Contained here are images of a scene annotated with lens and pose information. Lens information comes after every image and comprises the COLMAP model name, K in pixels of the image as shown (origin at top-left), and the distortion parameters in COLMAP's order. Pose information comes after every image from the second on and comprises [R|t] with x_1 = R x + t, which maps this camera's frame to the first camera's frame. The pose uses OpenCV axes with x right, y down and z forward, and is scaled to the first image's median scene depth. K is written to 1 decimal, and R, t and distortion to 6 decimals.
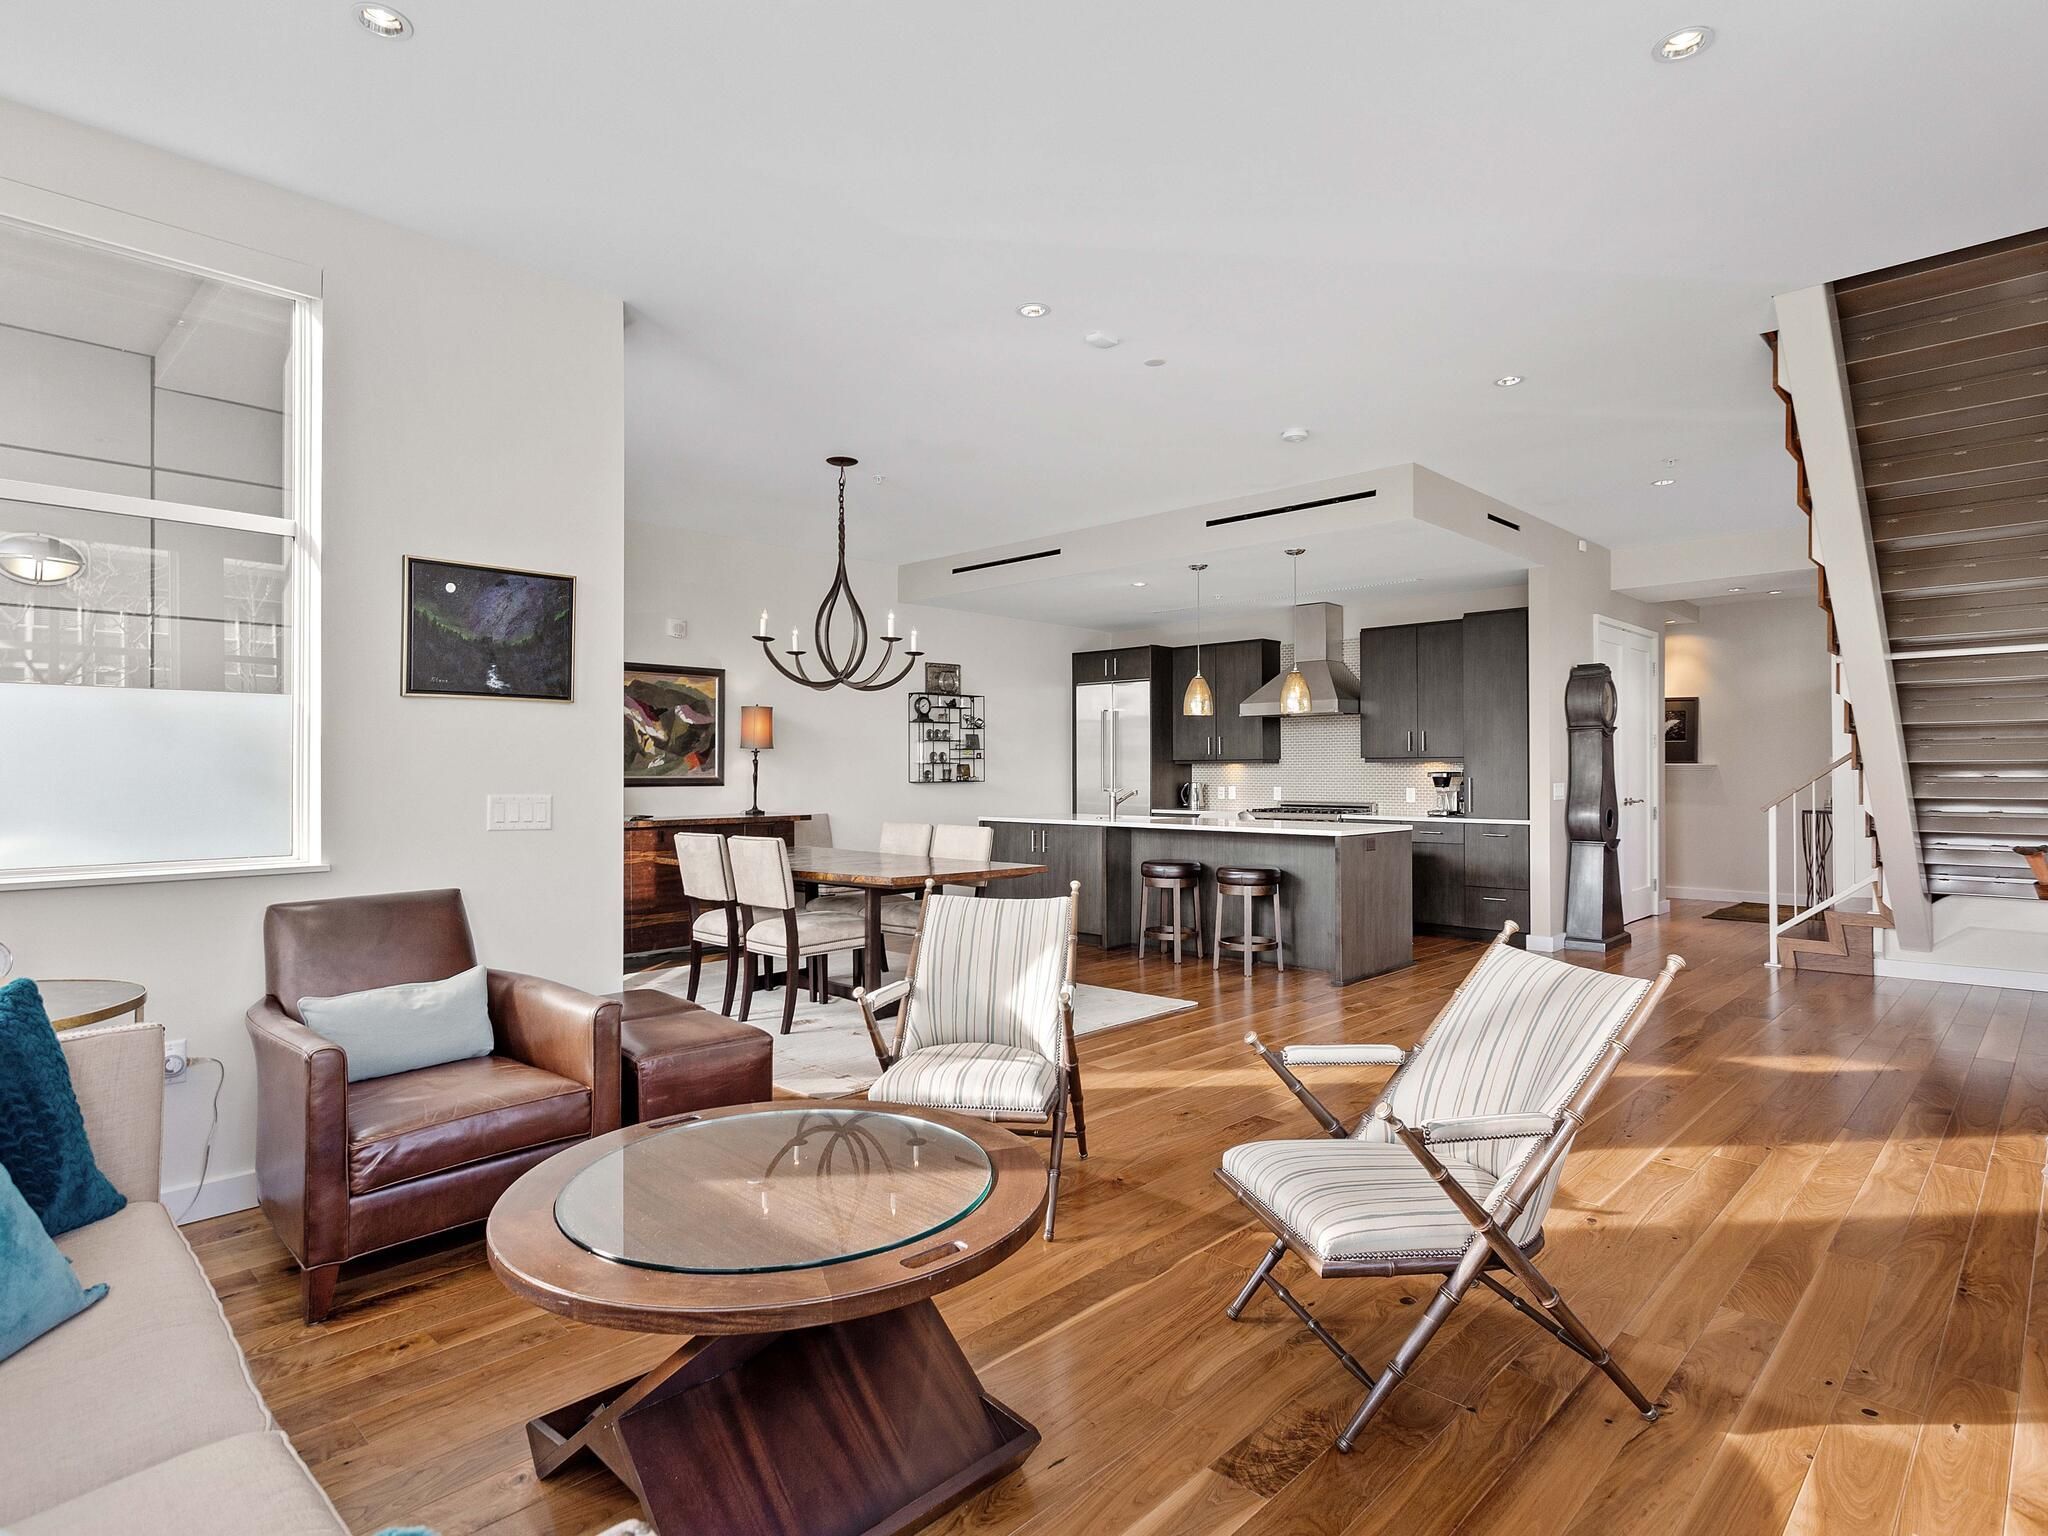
lens RADIAL K [[1101.3, 0, 1019.6], [0, 1101.3, 757.4], [0, 0, 1]] dist [0.001428, 0.002815]
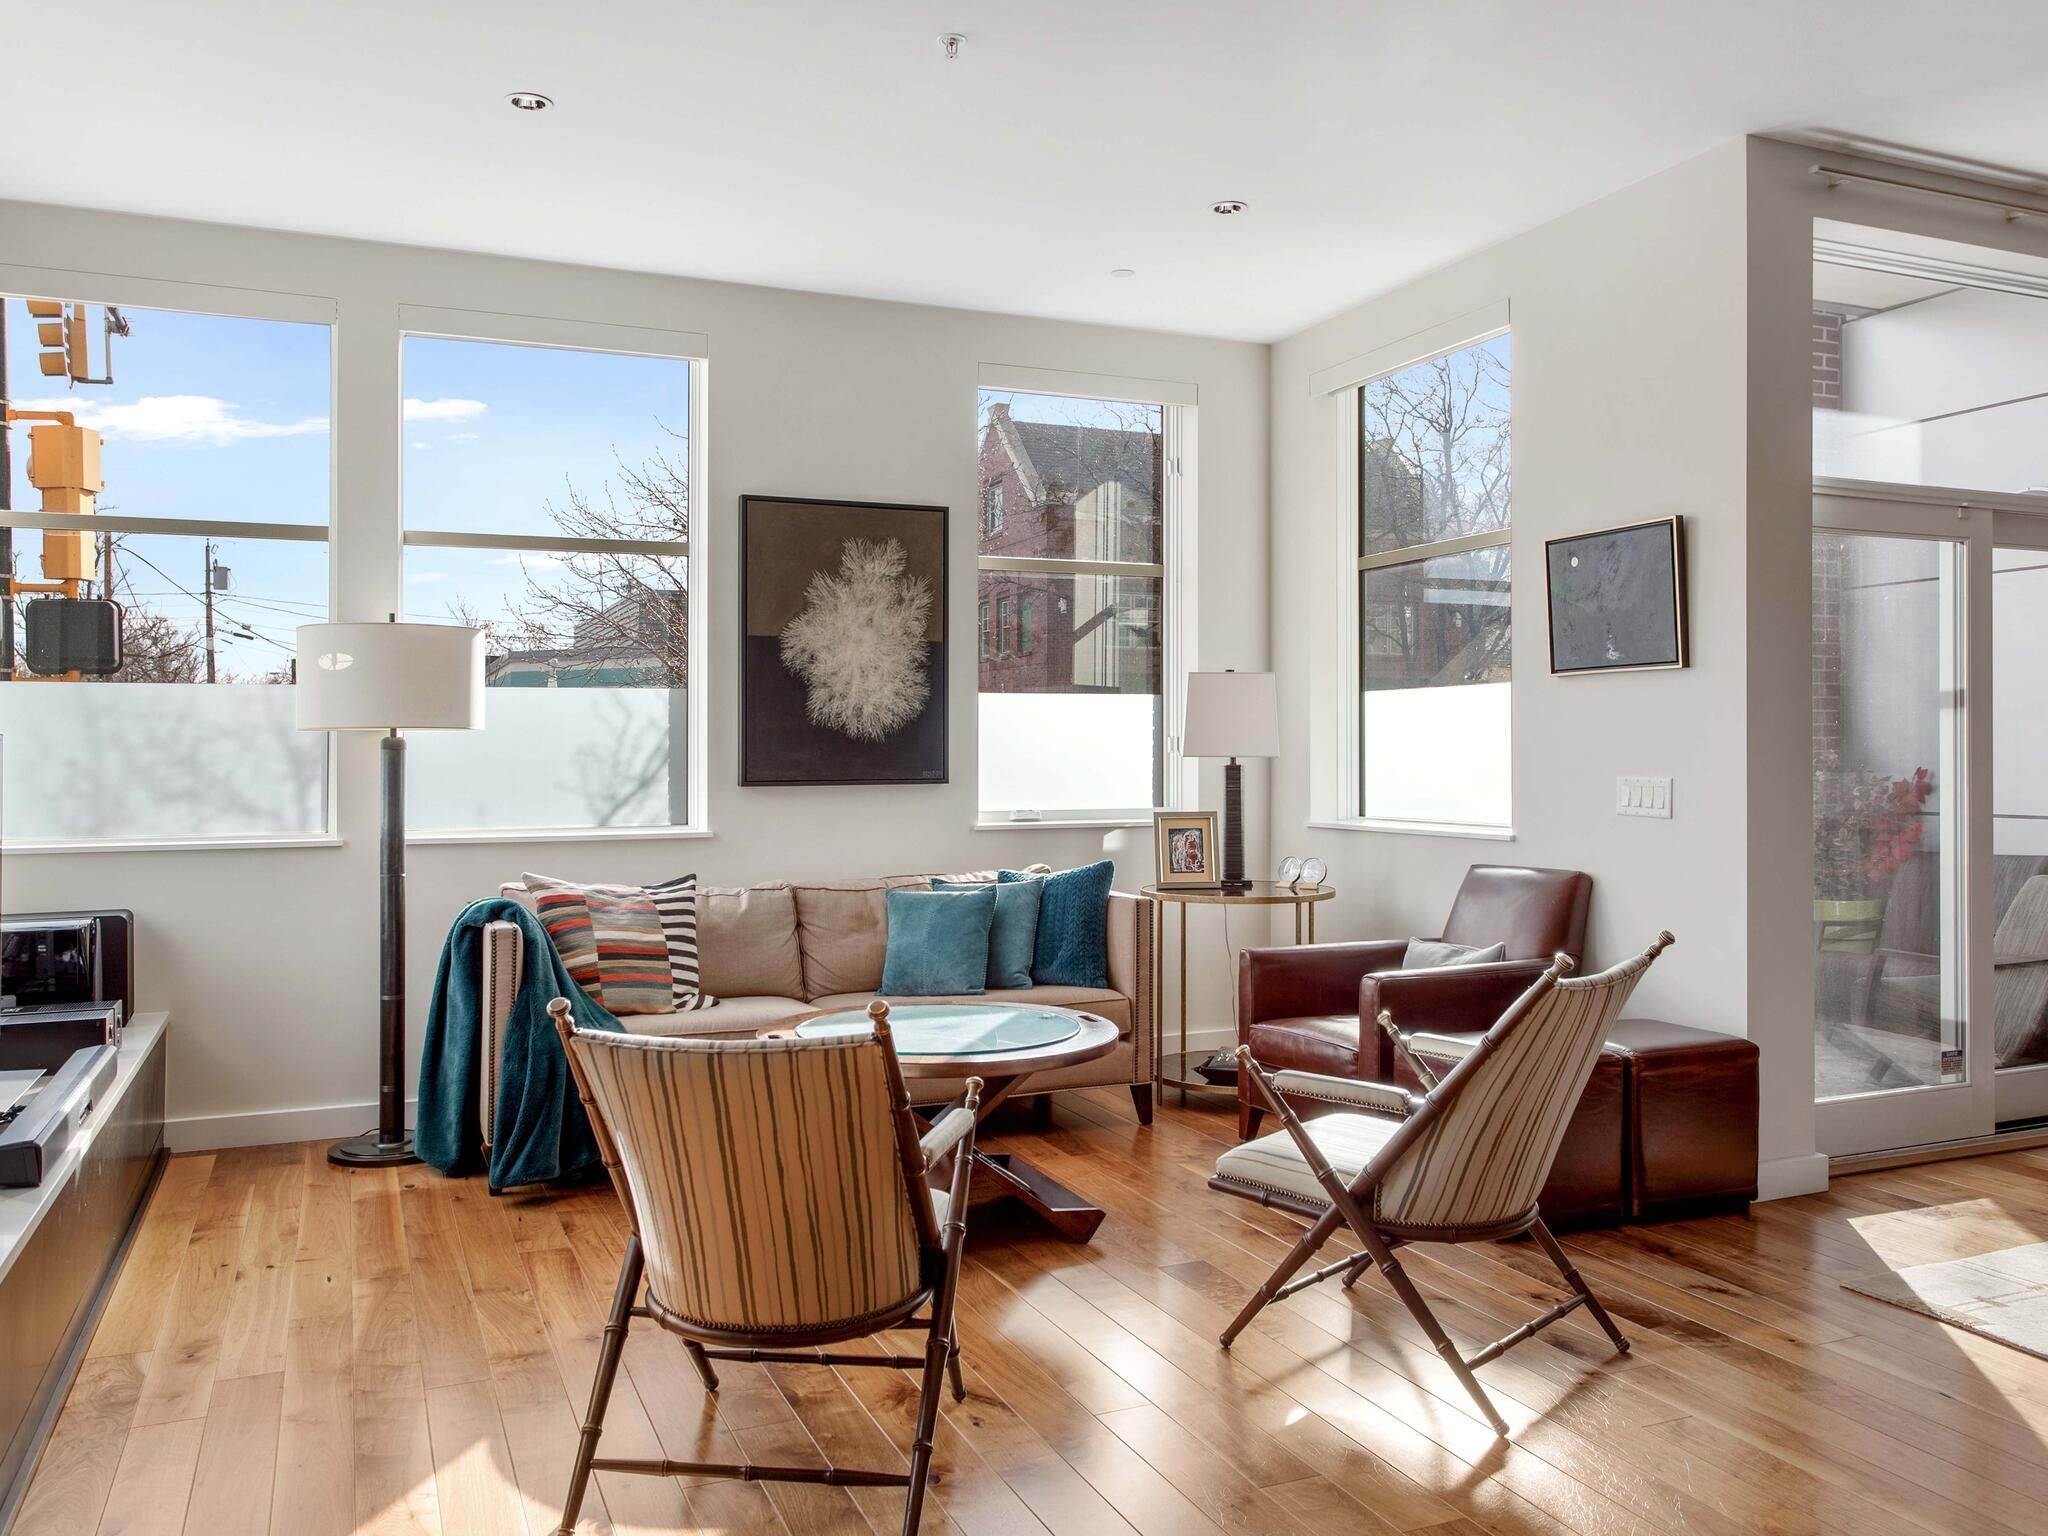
lens RADIAL K [[1583.1, 0, 1023.9], [0, 1583.1, 742.7], [0, 0, 1]] dist [-0.008588, 0.007721]
pose [[-0.387742, -0.003229, -0.921762, 0.415460], [0.016297, 0.999814, -0.010358, 0.005317], [0.921624, -0.019038, -0.387617, 0.473263]]
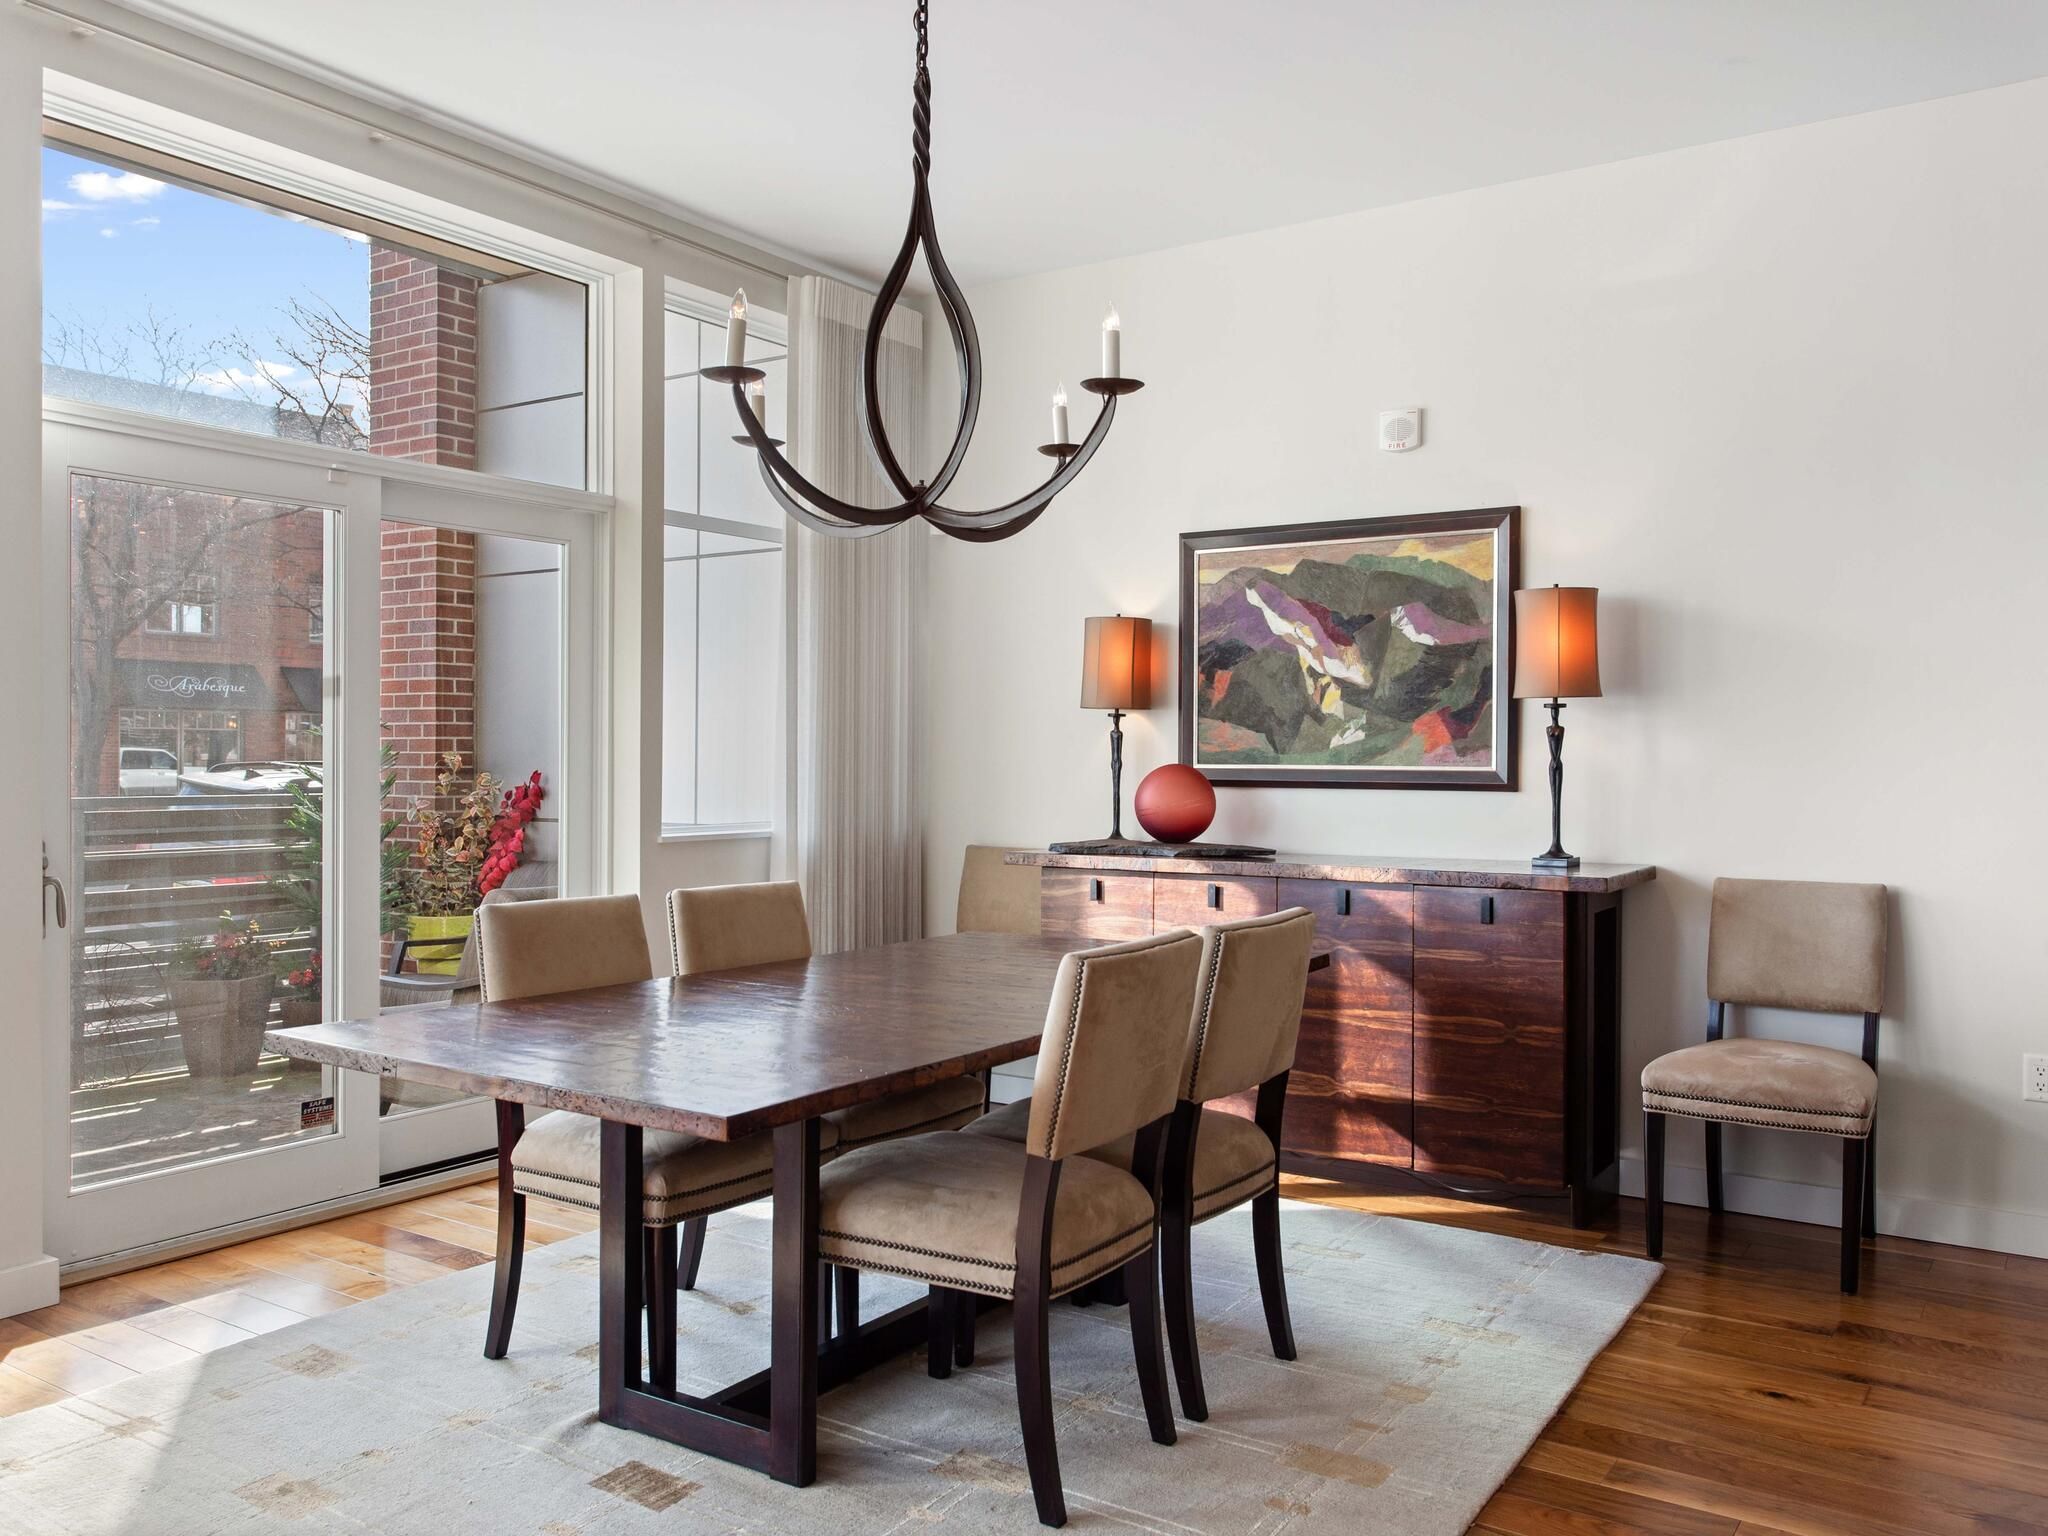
lens RADIAL K [[1623.2, 0, 1022.6], [0, 1623.2, 761.6], [0, 0, 1]] dist [-0.006918, 0.004933]
pose [[0.175417, 0.006635, -0.984472, 0.285932], [0.006837, 0.999945, 0.007958, 0.008482], [0.984471, -0.008126, 0.175362, 0.699673]]
